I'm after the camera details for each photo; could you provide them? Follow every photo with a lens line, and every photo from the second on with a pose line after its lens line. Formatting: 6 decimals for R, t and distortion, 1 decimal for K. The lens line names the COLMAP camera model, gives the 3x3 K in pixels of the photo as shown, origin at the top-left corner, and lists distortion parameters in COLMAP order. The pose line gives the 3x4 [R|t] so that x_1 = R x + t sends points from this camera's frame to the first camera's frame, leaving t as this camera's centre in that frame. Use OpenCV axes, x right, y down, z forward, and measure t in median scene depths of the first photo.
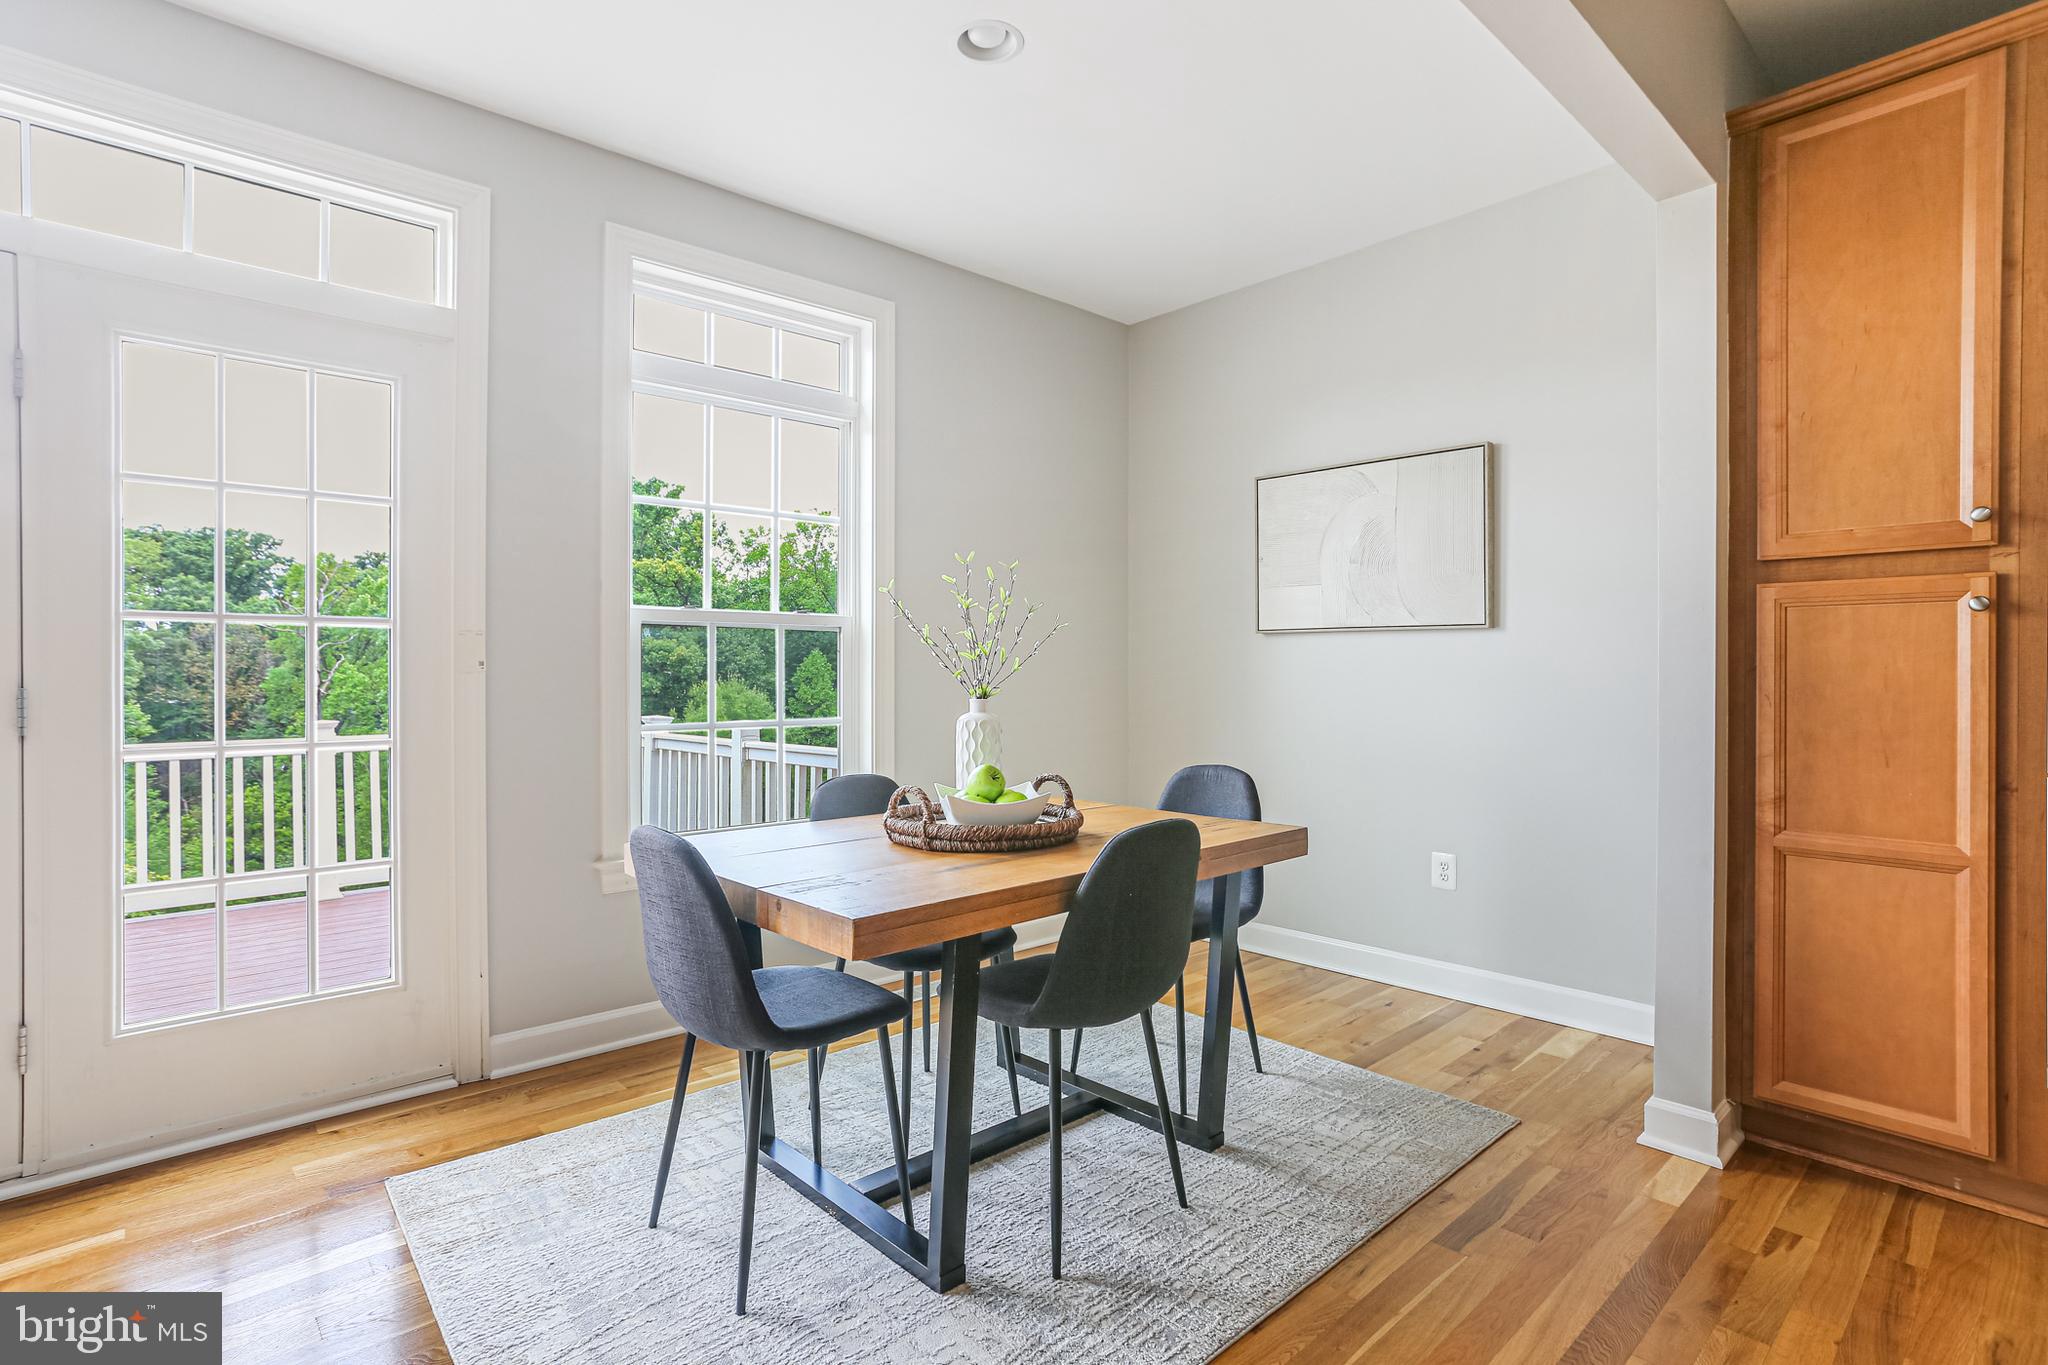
lens RADIAL K [[1010.3, 0, 1024.6], [0, 1010.3, 677.8], [0, 0, 1]] dist [0.003569, 0.001528]
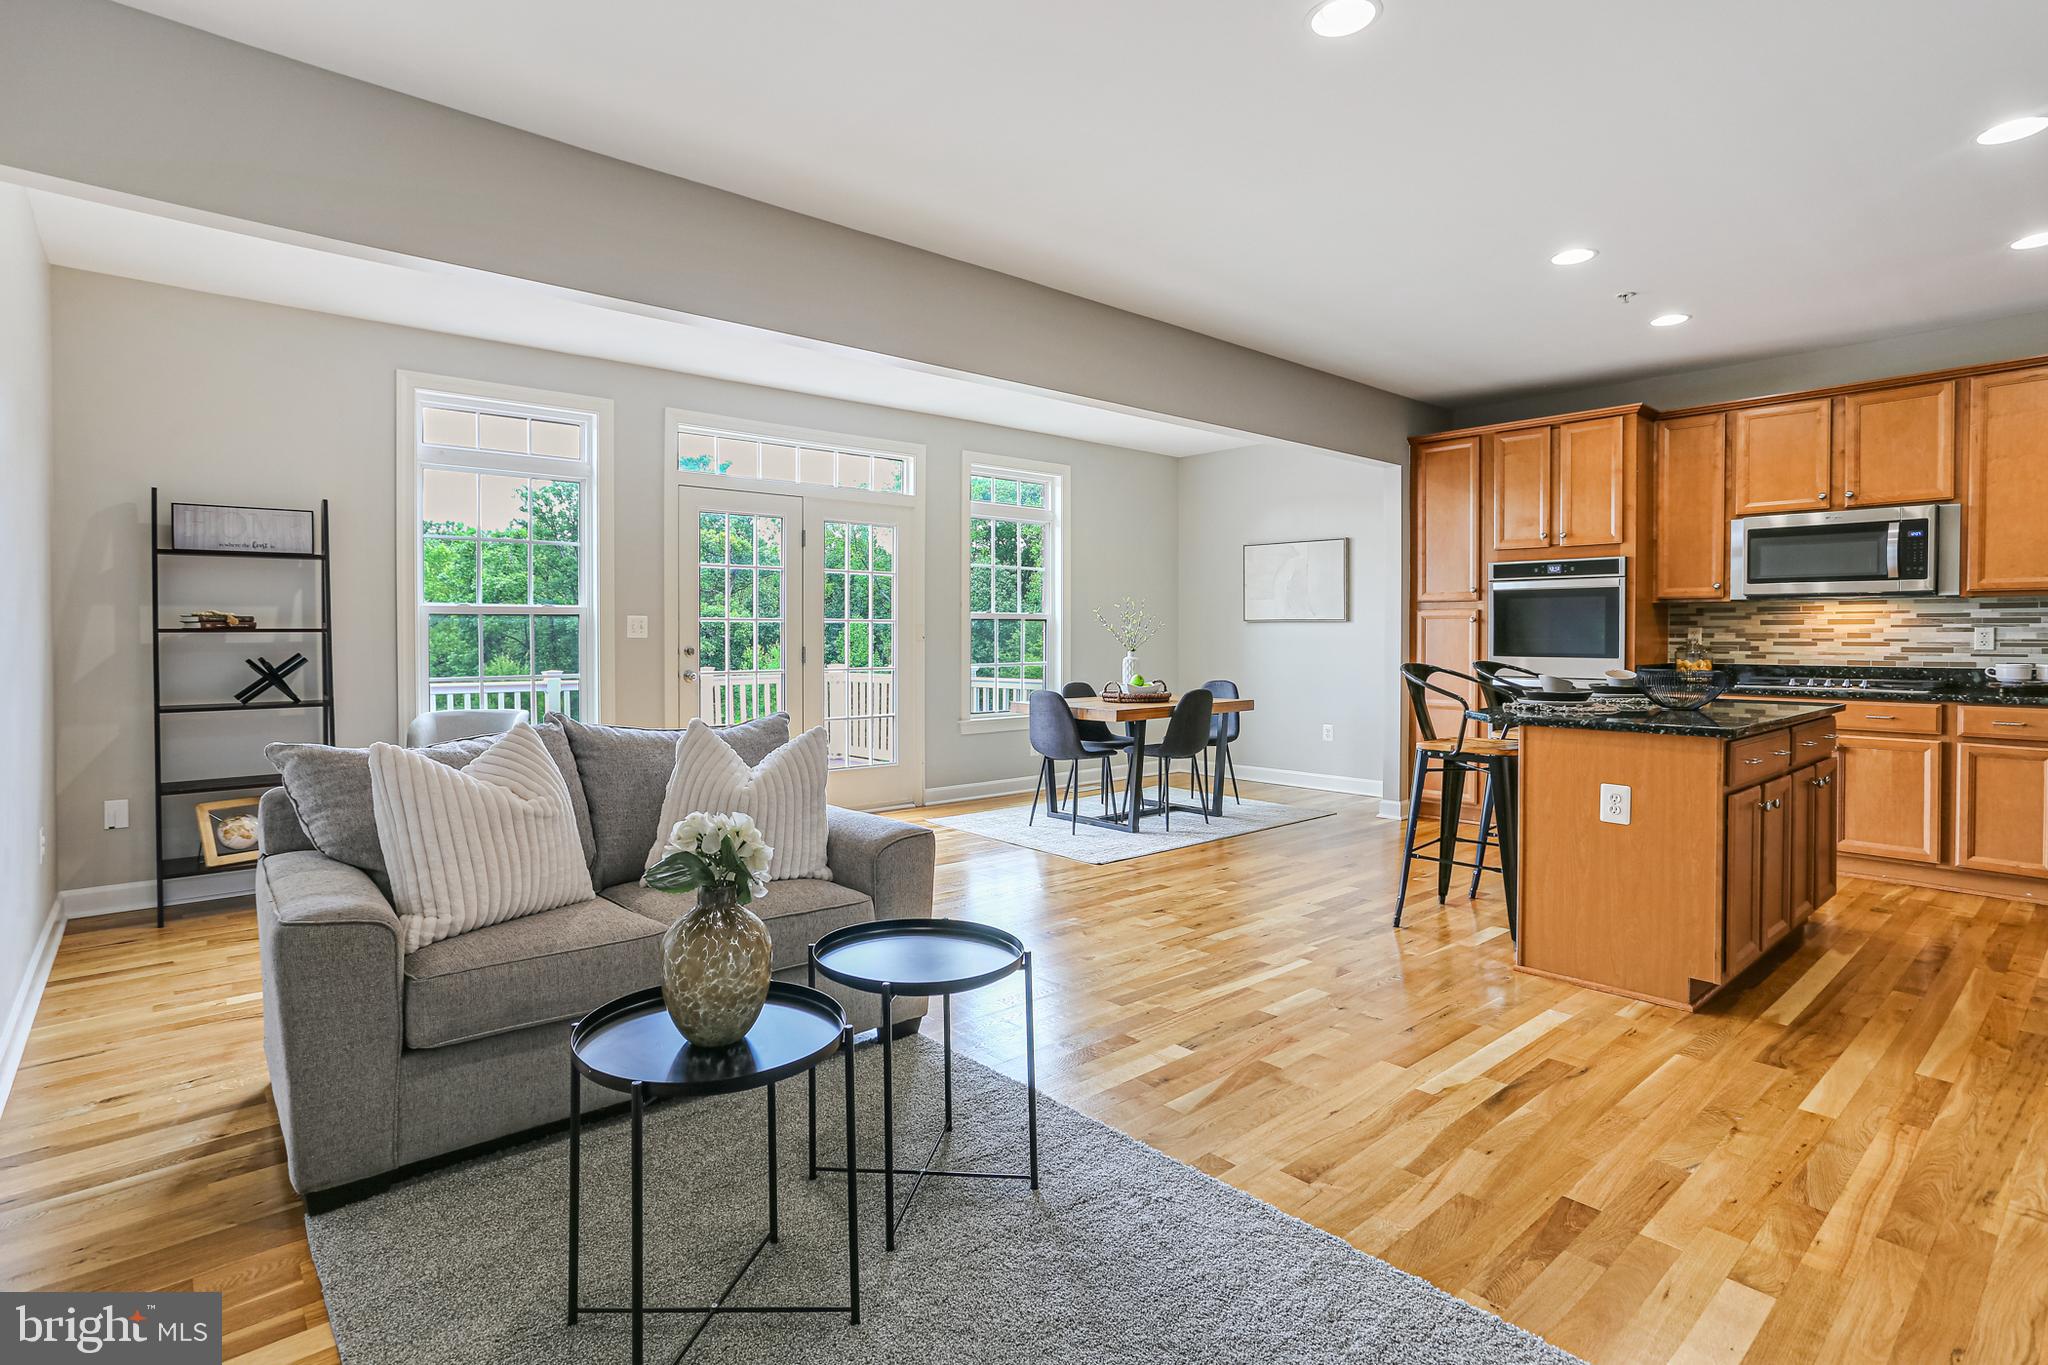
lens RADIAL K [[1010.3, 0, 1054.5], [0, 1010.3, 652.3], [0, 0, 1]] dist [0.003569, 0.001528]
pose [[0.999977, 0.001329, 0.006642, -0.240293], [-0.001394, 0.999951, 0.009758, -0.003387], [-0.006628, -0.009767, 0.999930, -1.512826]]
